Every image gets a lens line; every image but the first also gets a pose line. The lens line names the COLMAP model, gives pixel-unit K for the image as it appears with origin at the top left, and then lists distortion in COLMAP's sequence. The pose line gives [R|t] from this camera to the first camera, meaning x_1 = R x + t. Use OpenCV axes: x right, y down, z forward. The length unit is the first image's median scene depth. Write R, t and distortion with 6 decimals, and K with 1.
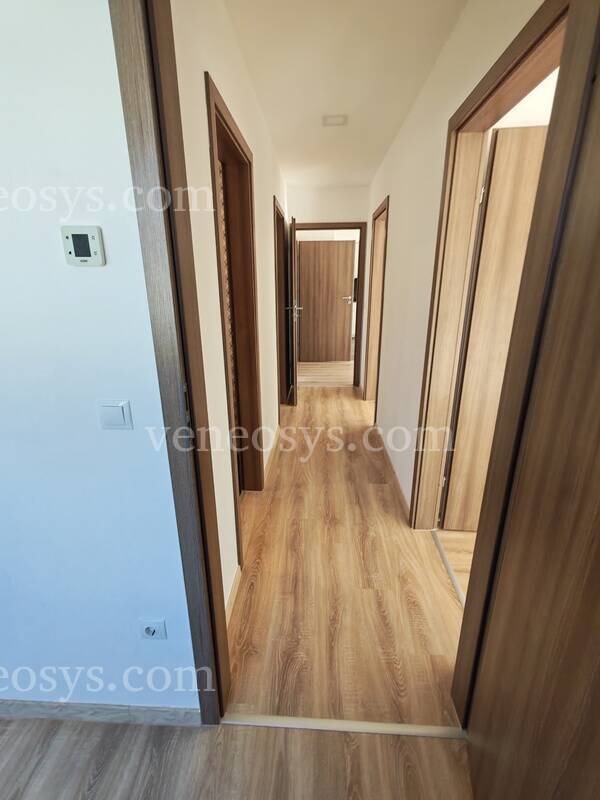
lens RADIAL K [[368.3, 0, 300.7], [0, 368.3, 397.1], [0, 0, 1]] dist [-0.003374, 0.008249]
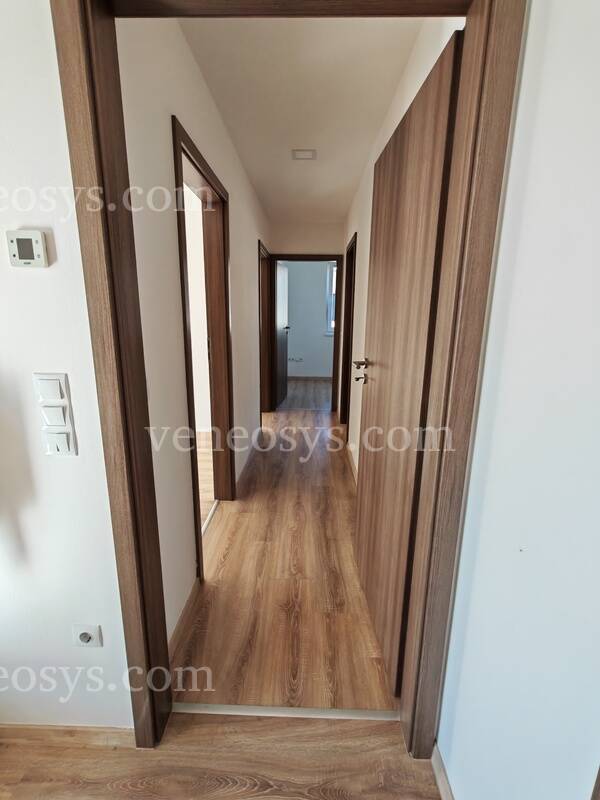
lens RADIAL K [[368.3, 0, 300.7], [0, 368.3, 397.1], [0, 0, 1]] dist [-0.003374, 0.008249]
pose [[-0.999870, -0.001325, -0.016046, 0.077160], [-0.009314, 0.860526, 0.509322, -0.440930], [0.013133, 0.509405, -0.860427, 1.440391]]
